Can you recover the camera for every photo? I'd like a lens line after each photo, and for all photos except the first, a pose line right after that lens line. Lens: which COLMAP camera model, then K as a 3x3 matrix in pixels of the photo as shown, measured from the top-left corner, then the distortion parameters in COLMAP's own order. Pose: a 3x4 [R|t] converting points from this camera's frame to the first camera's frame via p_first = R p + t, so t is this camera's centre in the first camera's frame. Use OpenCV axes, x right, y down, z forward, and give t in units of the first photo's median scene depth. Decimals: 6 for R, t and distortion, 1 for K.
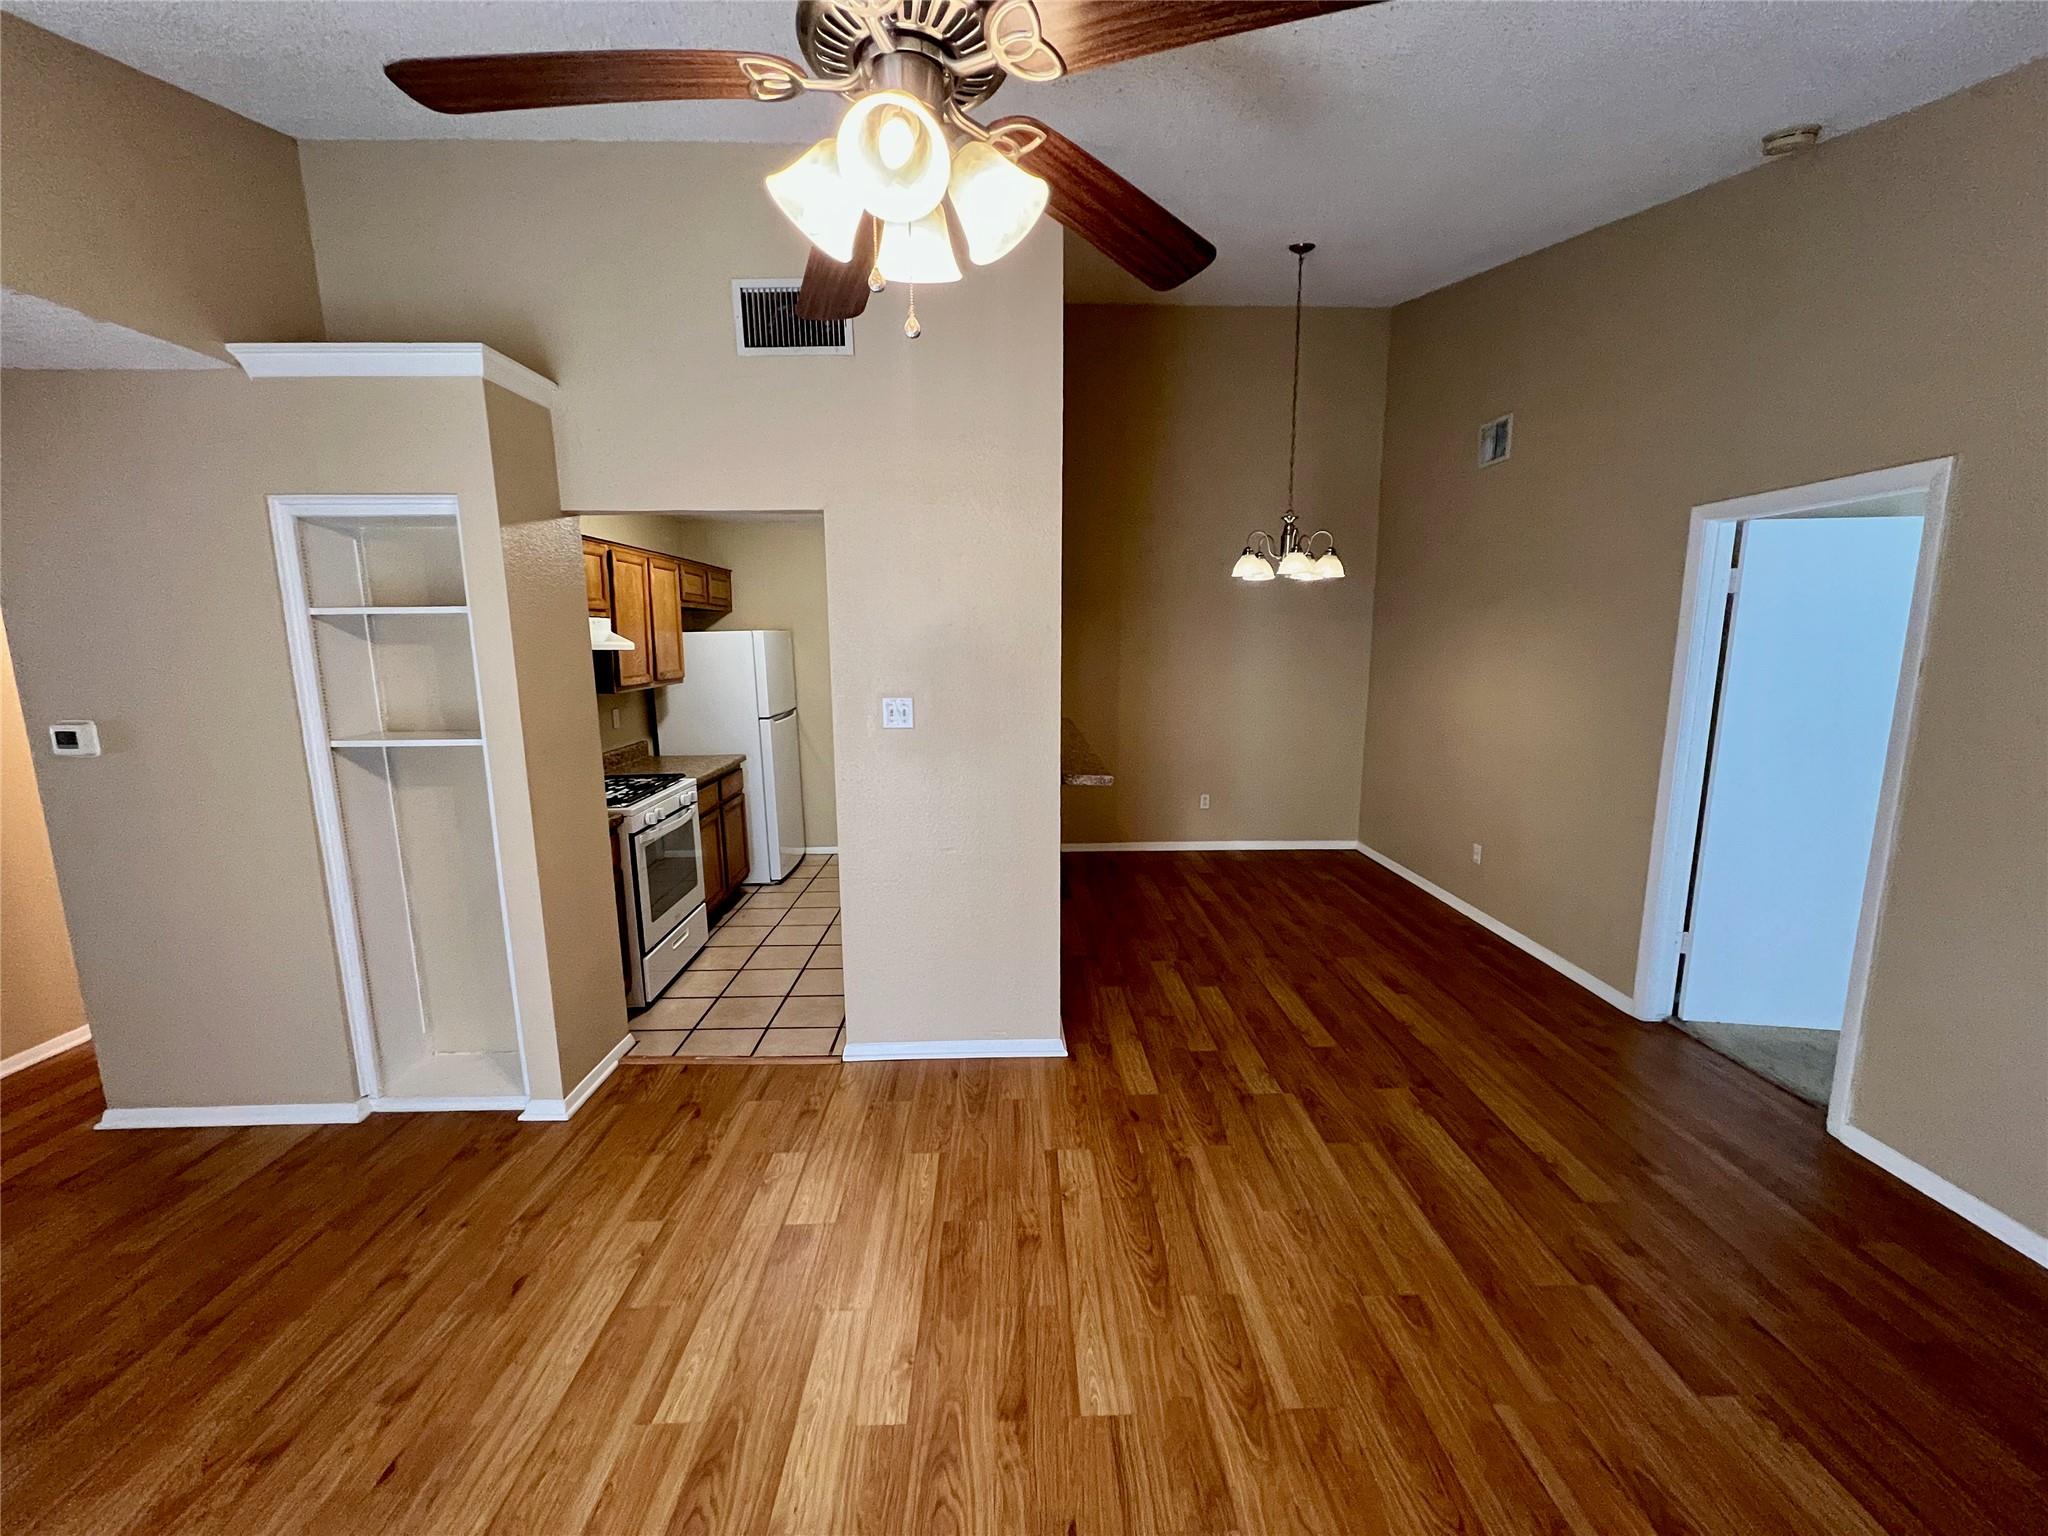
lens RADIAL K [[814.1, 0, 1024.0], [0, 814.1, 768.0], [0, 0, 1]] dist [-0.002595, 0.000039]
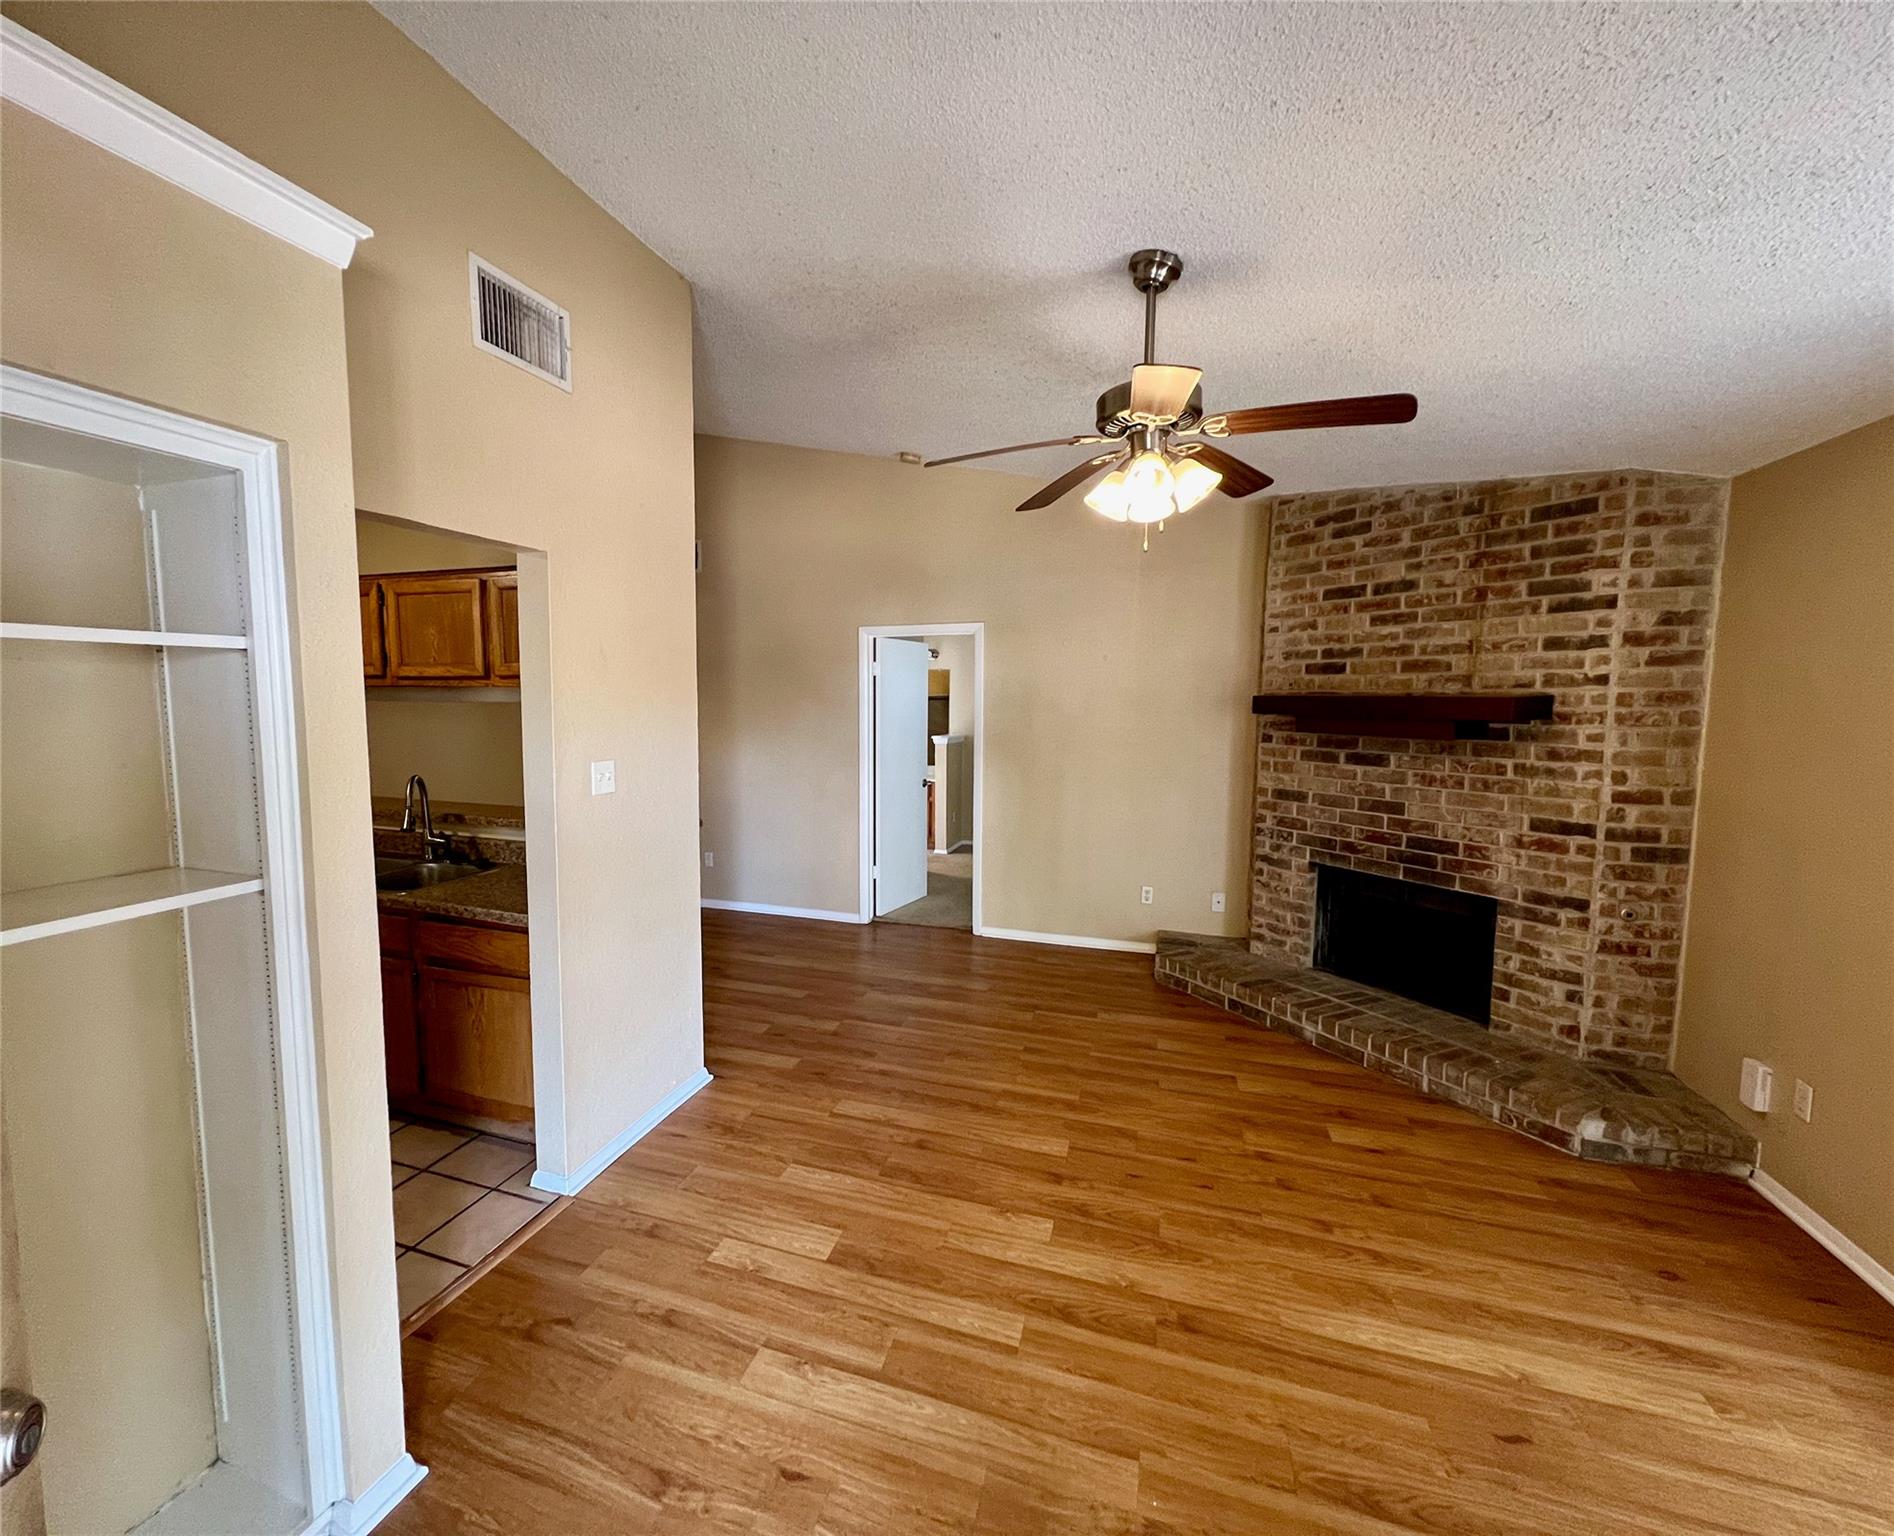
lens RADIAL K [[815.1, 0, 879.1], [0, 815.1, 763.0], [0, 0, 1]] dist [0.001119, 0.000274]
pose [[0.360738, -0.071249, 0.929942, -0.658048], [0.145744, 0.989135, 0.019248, -0.040935], [-0.921209, 0.128590, 0.367203, 0.263155]]
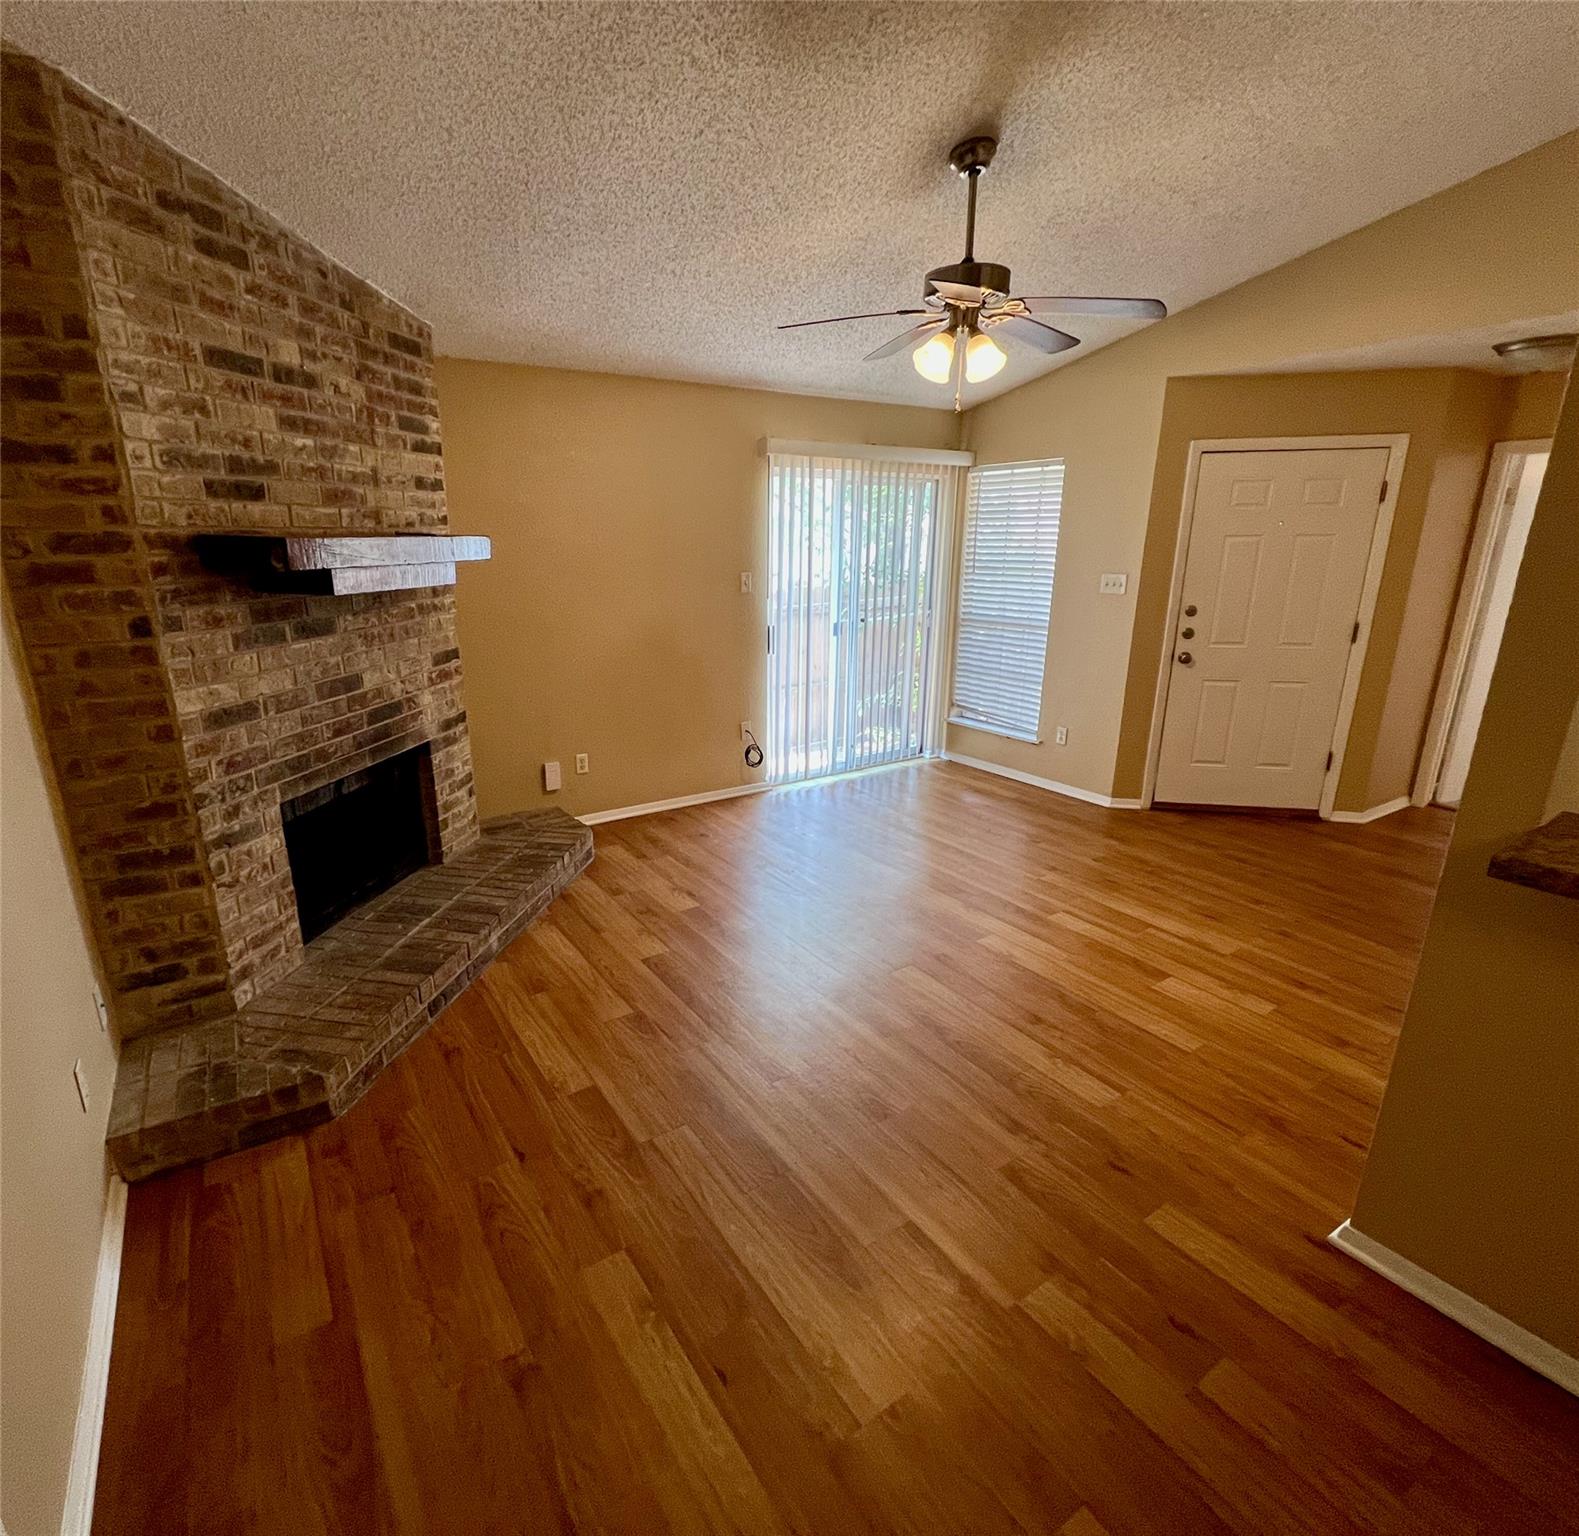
lens RADIAL K [[817.8, 0, 729.9], [0, 817.8, 768.6], [0, 0, 1]] dist [-0.000387, -0.000074]
pose [[-0.863493, 0.151244, -0.481150, 0.526248], [-0.069989, 0.908818, 0.411280, -0.147305], [0.499482, 0.388812, -0.774173, 0.860803]]
